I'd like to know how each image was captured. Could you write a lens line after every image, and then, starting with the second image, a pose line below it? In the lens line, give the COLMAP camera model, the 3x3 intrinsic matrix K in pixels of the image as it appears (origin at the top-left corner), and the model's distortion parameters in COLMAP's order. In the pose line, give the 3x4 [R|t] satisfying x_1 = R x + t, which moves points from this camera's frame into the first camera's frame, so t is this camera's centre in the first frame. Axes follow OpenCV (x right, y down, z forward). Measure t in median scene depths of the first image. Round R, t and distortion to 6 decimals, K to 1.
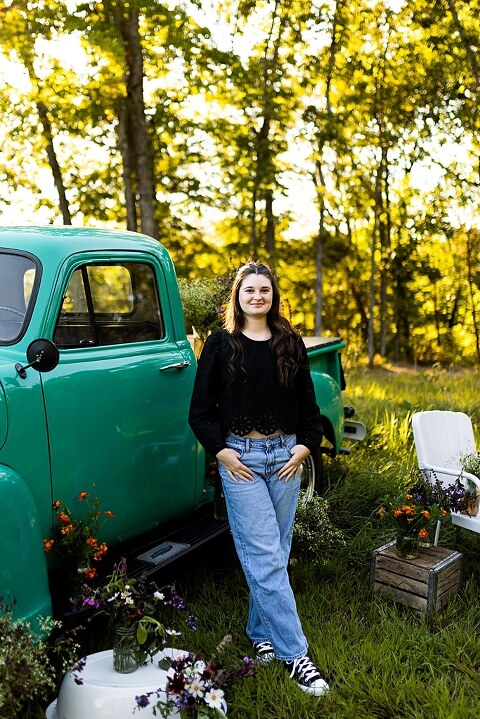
lens RADIAL K [[782.1, 0, 210.6], [0, 782.1, 316.3], [0, 0, 1]] dist [-0.002037, -0.005324]
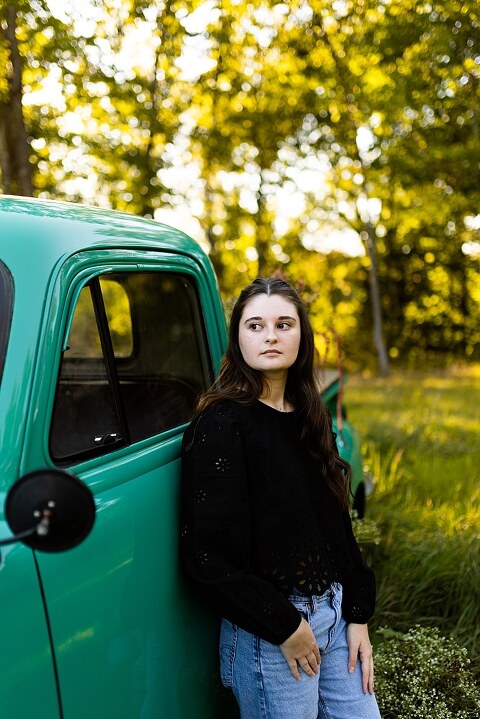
lens RADIAL K [[690.3, 0, 240.0], [0, 690.3, 359.5], [0, 0, 1]] dist [-0.004238, 0.002862]
pose [[0.971903, -0.024478, 0.234105, -0.033163], [0.013891, 0.998809, 0.046766, -0.006128], [-0.234971, -0.042200, 0.971086, 0.107459]]
